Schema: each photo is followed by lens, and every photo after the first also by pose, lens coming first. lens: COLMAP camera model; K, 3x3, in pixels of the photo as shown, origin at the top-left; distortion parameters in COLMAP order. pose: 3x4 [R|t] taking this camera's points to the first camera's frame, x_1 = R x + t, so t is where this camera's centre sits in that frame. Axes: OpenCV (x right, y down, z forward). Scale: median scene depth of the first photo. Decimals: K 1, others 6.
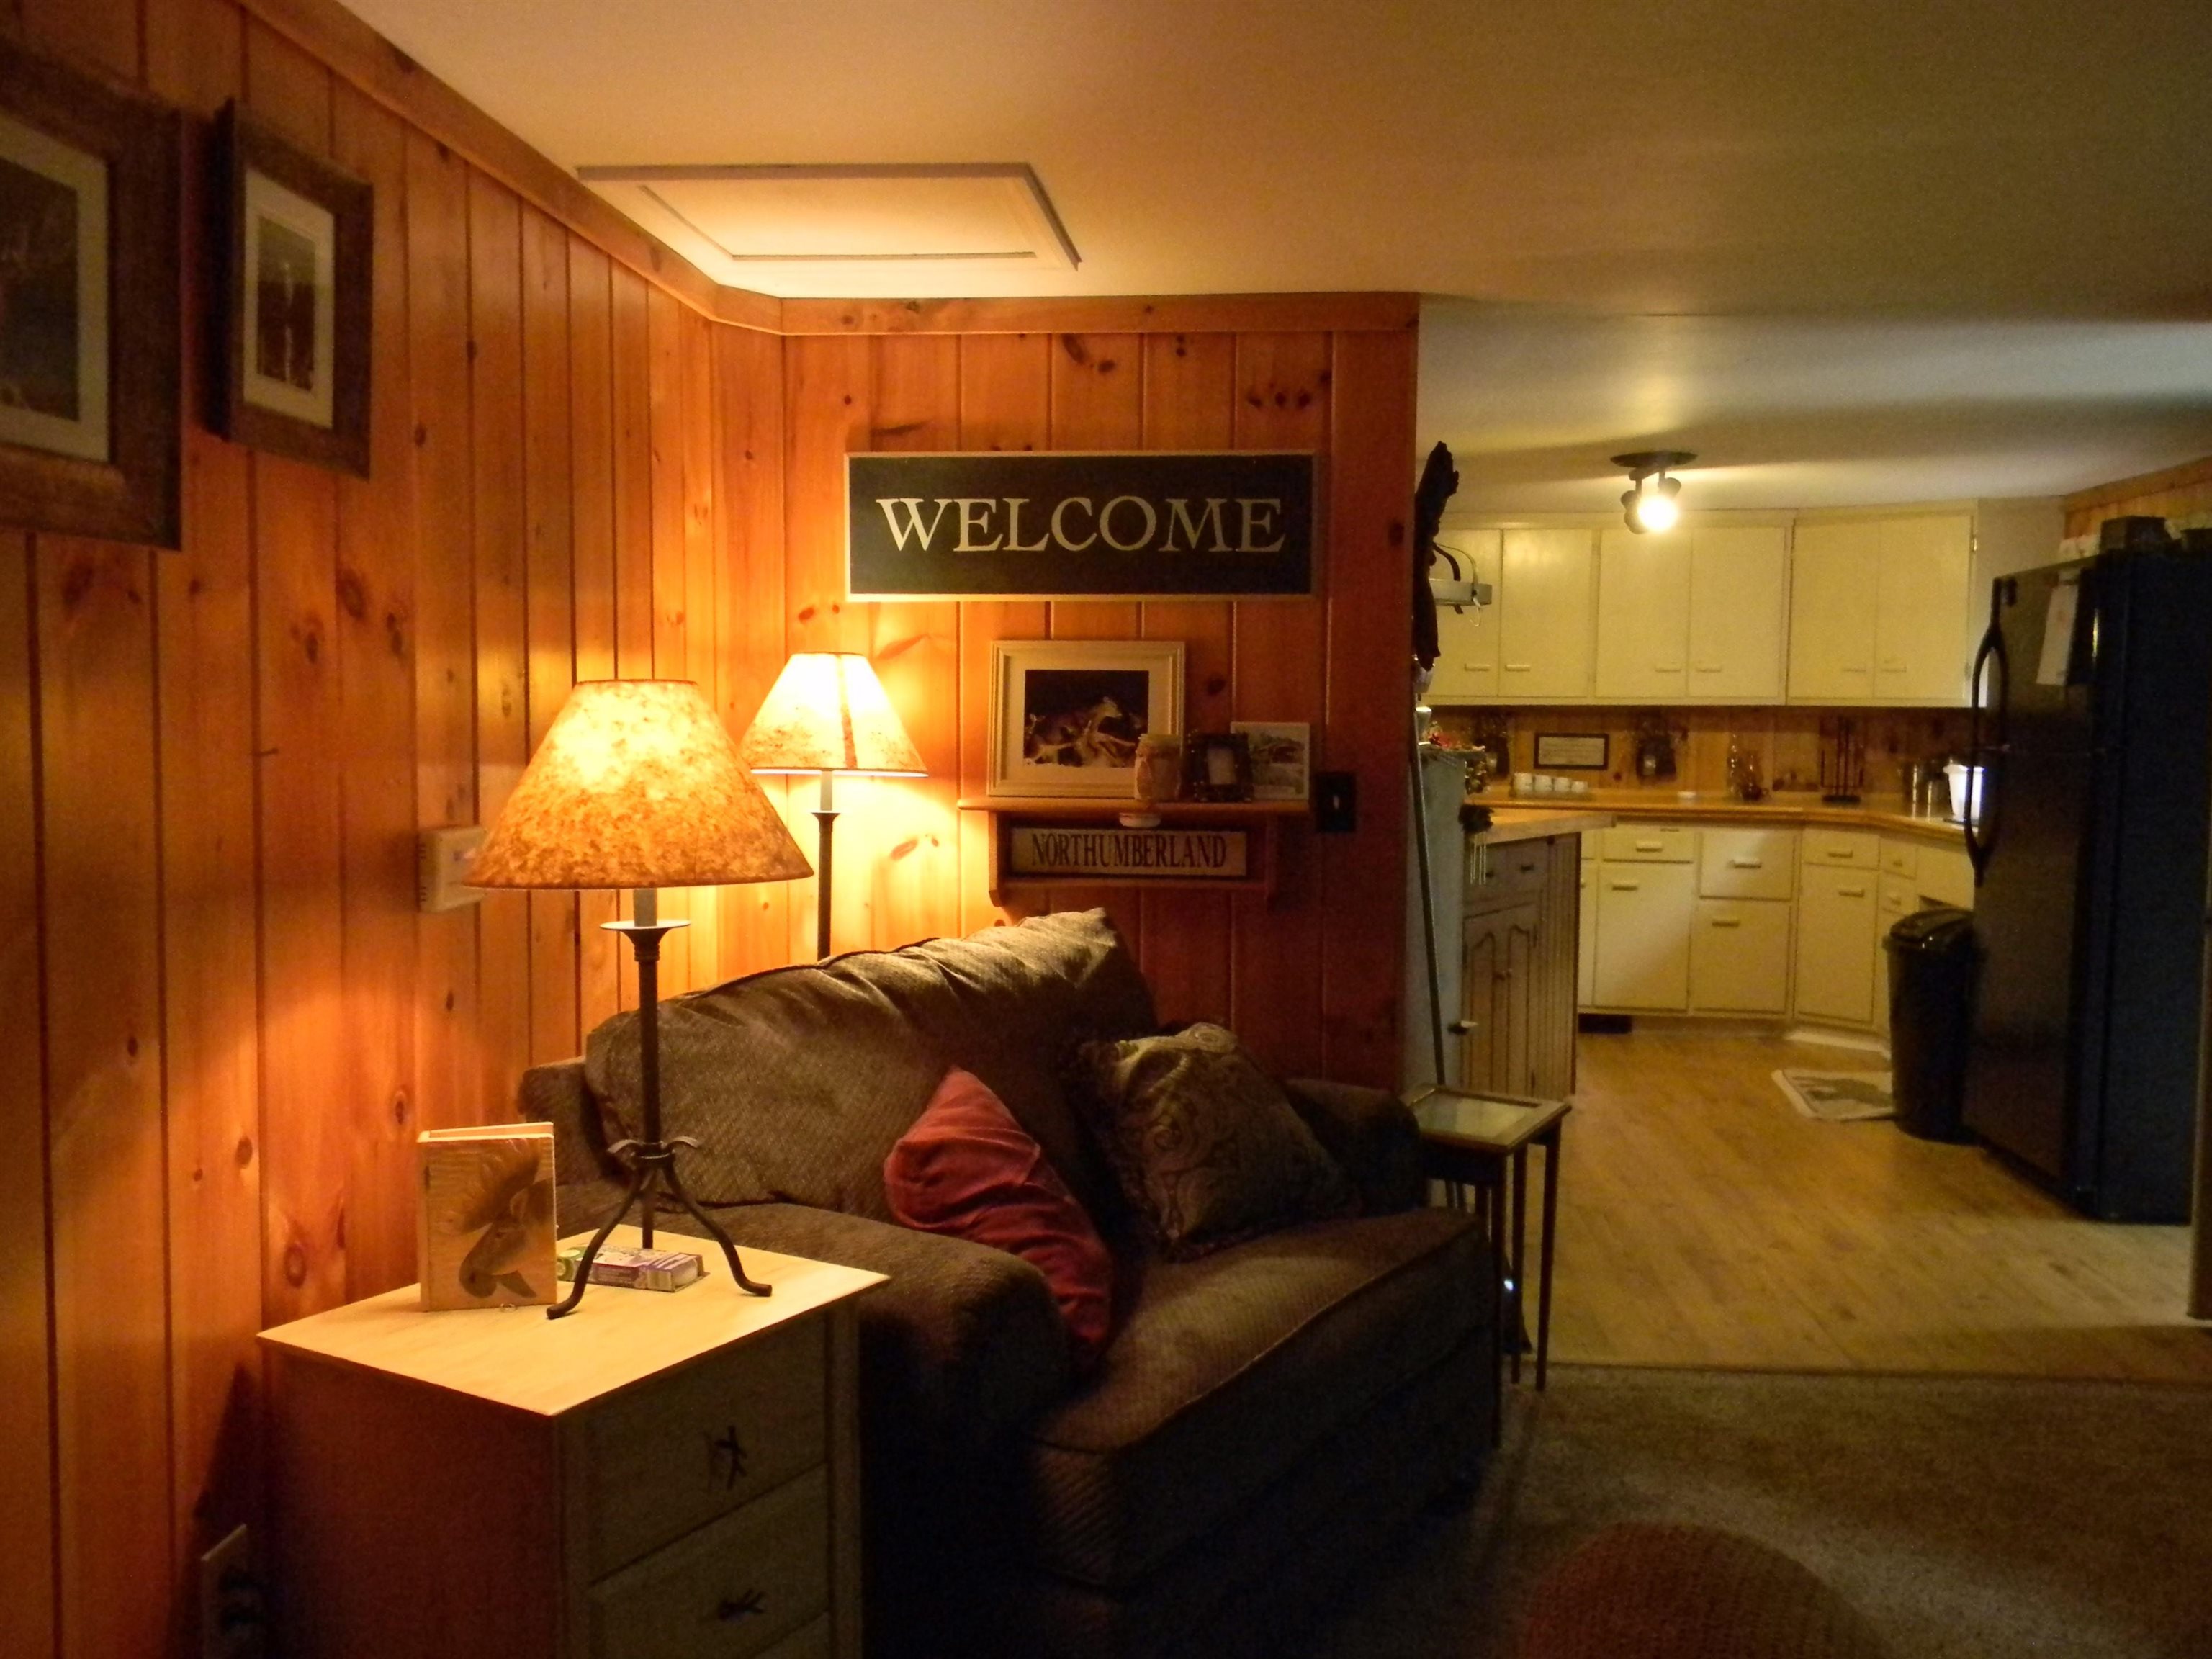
lens RADIAL K [[1888.7, 0, 1106.0], [0, 1888.7, 829.5], [0, 0, 1]] dist [0.007131, -0.024139]
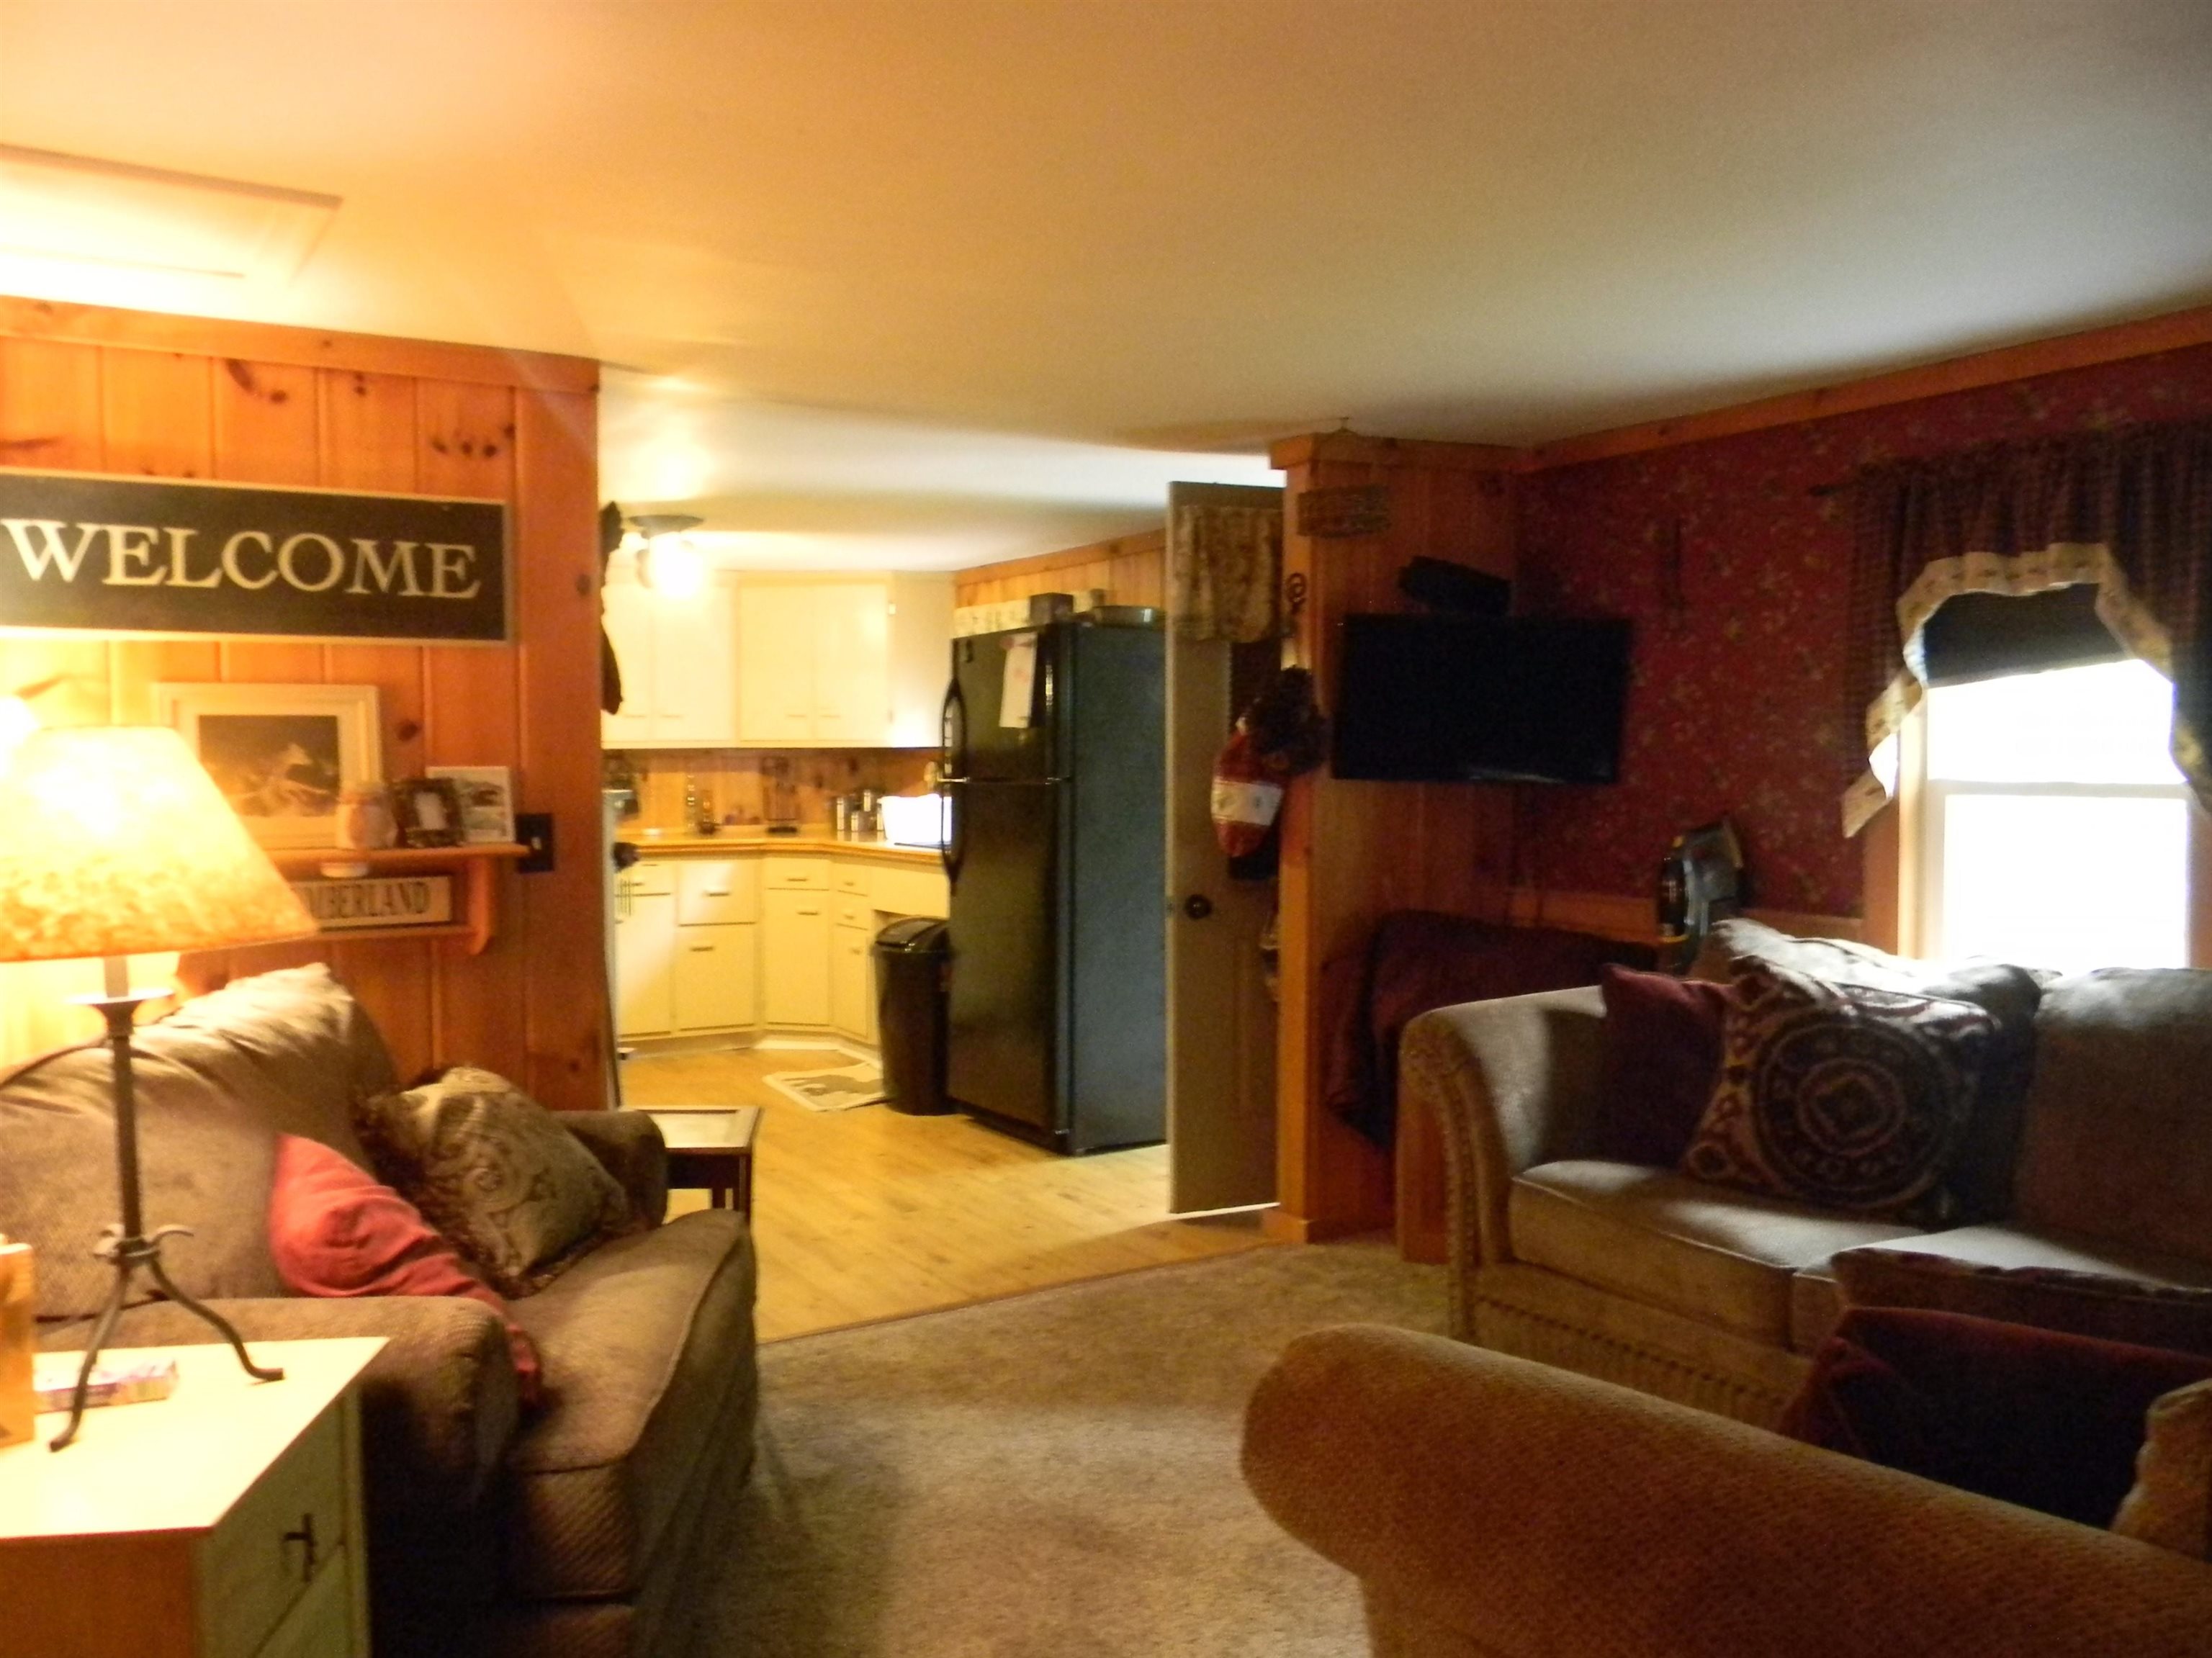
lens RADIAL K [[1888.5, 0, 1106.0], [0, 1888.5, 829.0], [0, 0, 1]] dist [0.007131, -0.024139]
pose [[0.782238, -0.037057, 0.621877, -0.274303], [0.052458, 0.998602, -0.006480, 0.000834], [-0.620767, 0.037692, 0.783088, 0.001602]]
